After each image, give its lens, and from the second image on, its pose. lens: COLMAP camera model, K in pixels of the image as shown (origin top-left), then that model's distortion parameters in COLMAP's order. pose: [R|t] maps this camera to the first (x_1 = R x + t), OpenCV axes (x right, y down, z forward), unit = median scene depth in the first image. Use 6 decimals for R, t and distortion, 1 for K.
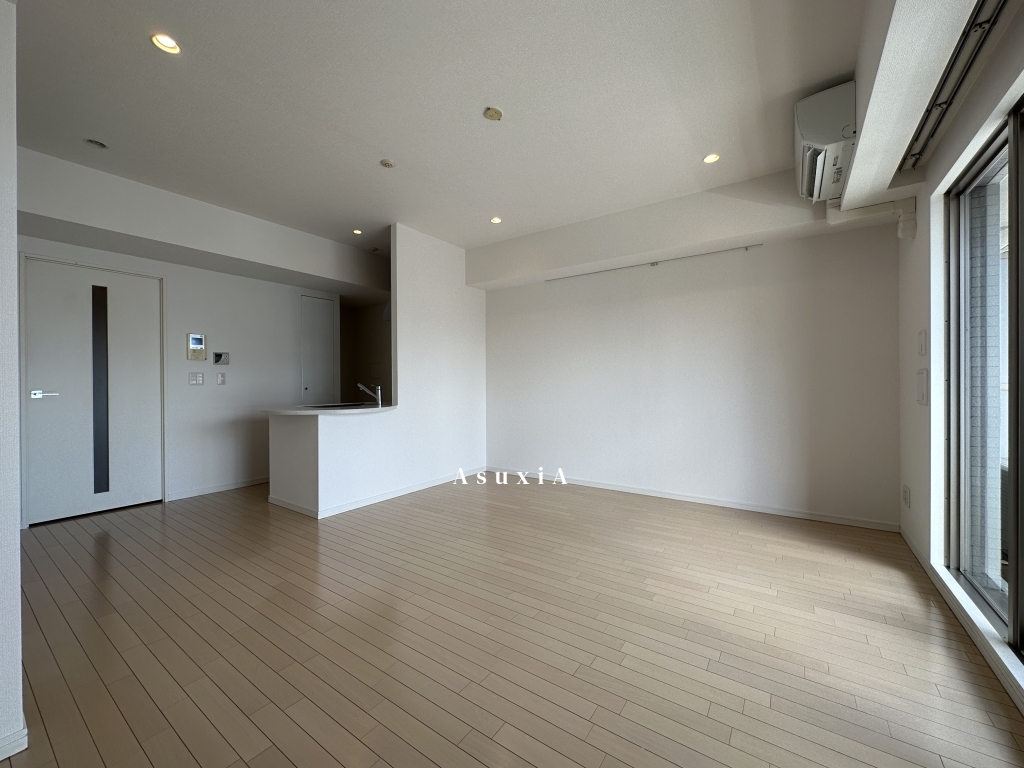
lens RADIAL K [[409.3, 0, 509.2], [0, 409.3, 383.1], [0, 0, 1]] dist [-0.001197, 0.000316]
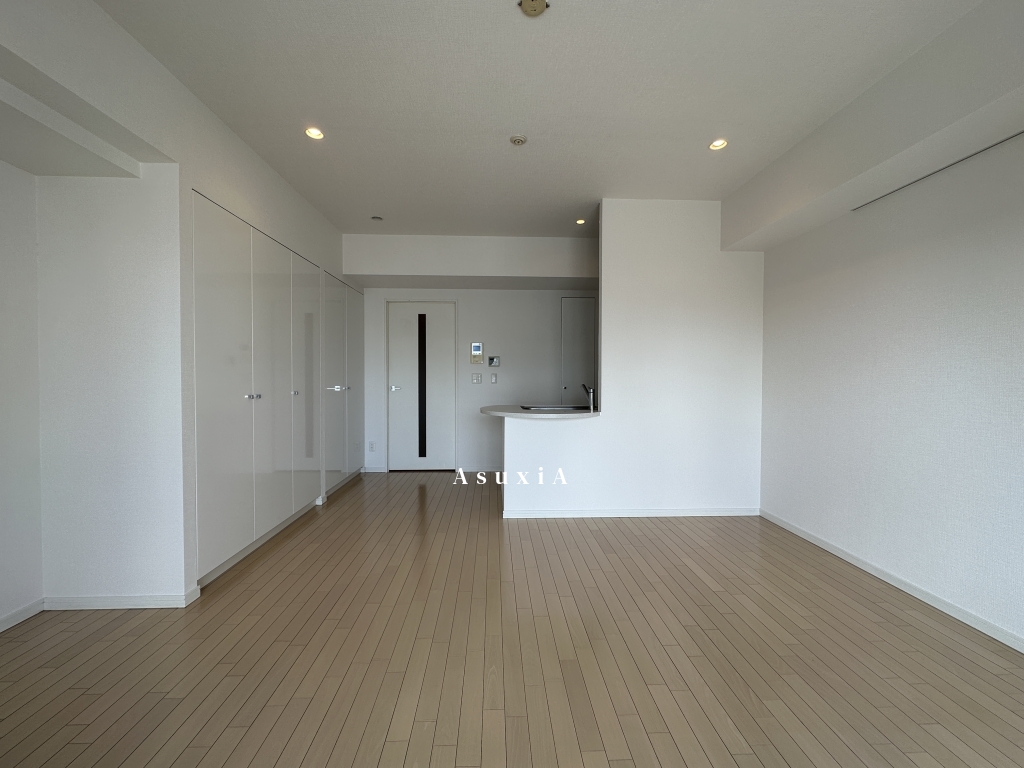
lens RADIAL K [[409.3, 0, 510.5], [0, 409.3, 381.9], [0, 0, 1]] dist [-0.001197, 0.000316]
pose [[0.605957, 0.017996, -0.795294, 0.294626], [-0.006780, 0.999825, 0.017458, -0.022640], [0.795468, -0.005187, 0.605973, 0.327953]]
